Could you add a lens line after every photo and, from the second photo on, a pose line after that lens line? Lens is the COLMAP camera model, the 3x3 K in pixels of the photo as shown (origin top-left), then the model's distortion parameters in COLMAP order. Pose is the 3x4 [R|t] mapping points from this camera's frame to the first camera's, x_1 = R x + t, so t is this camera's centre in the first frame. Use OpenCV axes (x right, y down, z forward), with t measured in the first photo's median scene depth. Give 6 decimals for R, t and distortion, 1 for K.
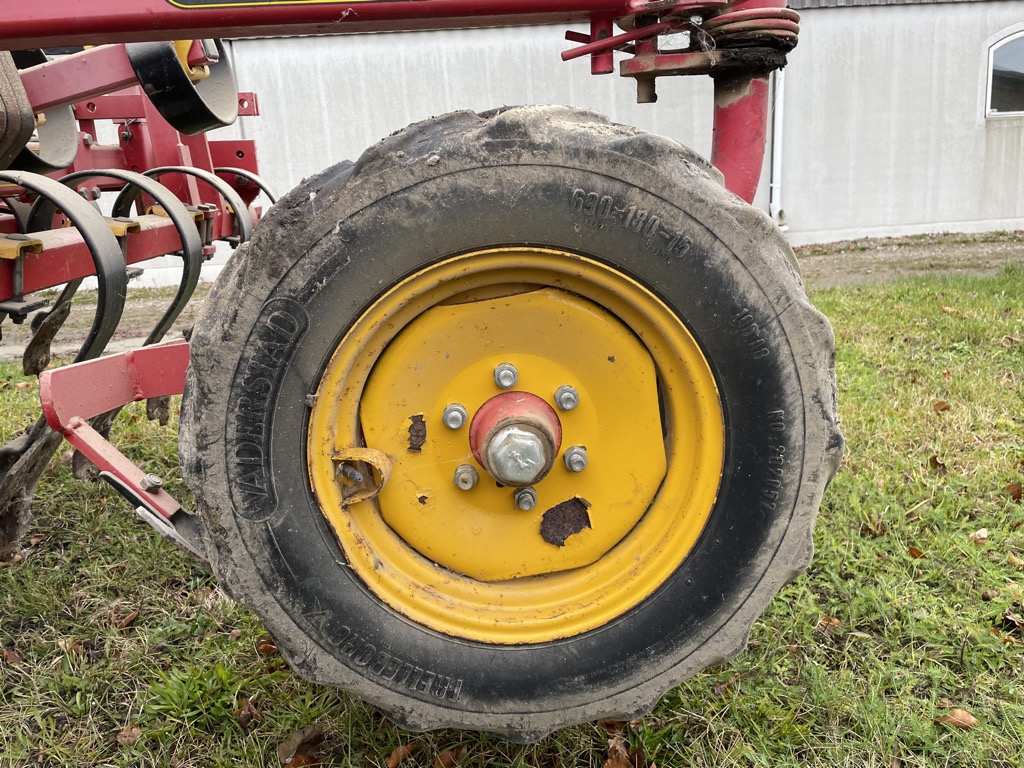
lens RADIAL K [[775.9, 0, 513.4], [0, 775.9, 382.8], [0, 0, 1]] dist [0.082447, -0.114892]
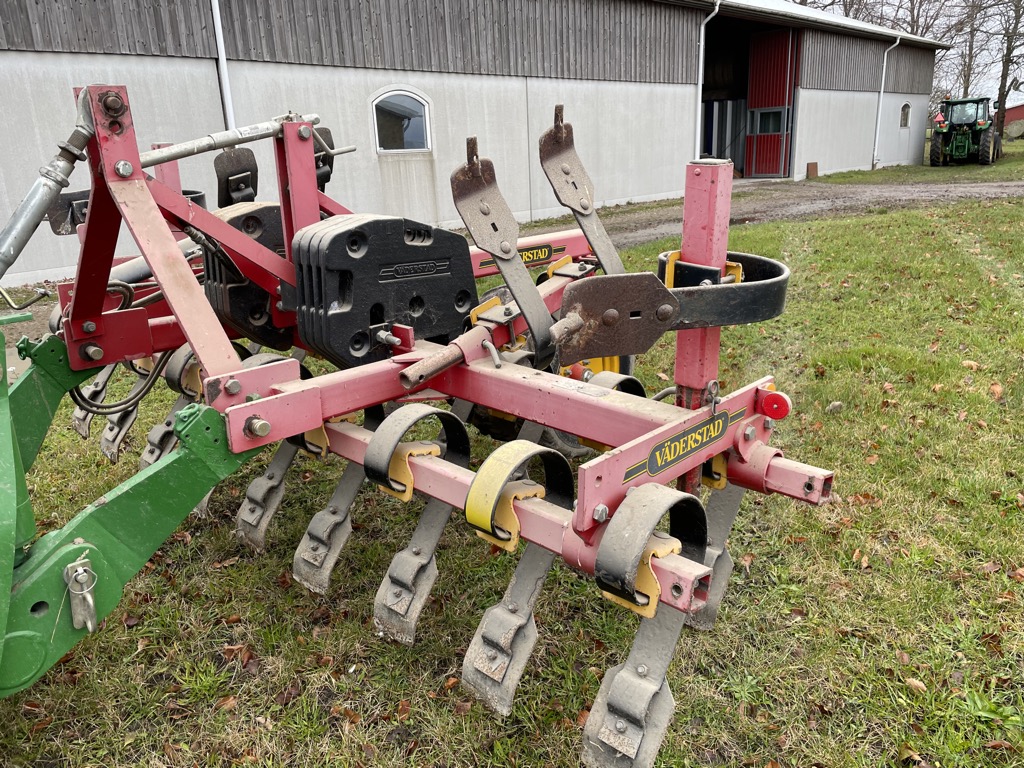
lens RADIAL K [[771.4, 0, 520.8], [0, 771.4, 379.1], [0, 0, 1]] dist [0.083271, -0.112937]
pose [[0.697198, -0.178362, 0.694335, -1.499983], [0.166650, 0.982345, 0.085008, -0.146880], [-0.697239, 0.056444, 0.714613, -0.788647]]
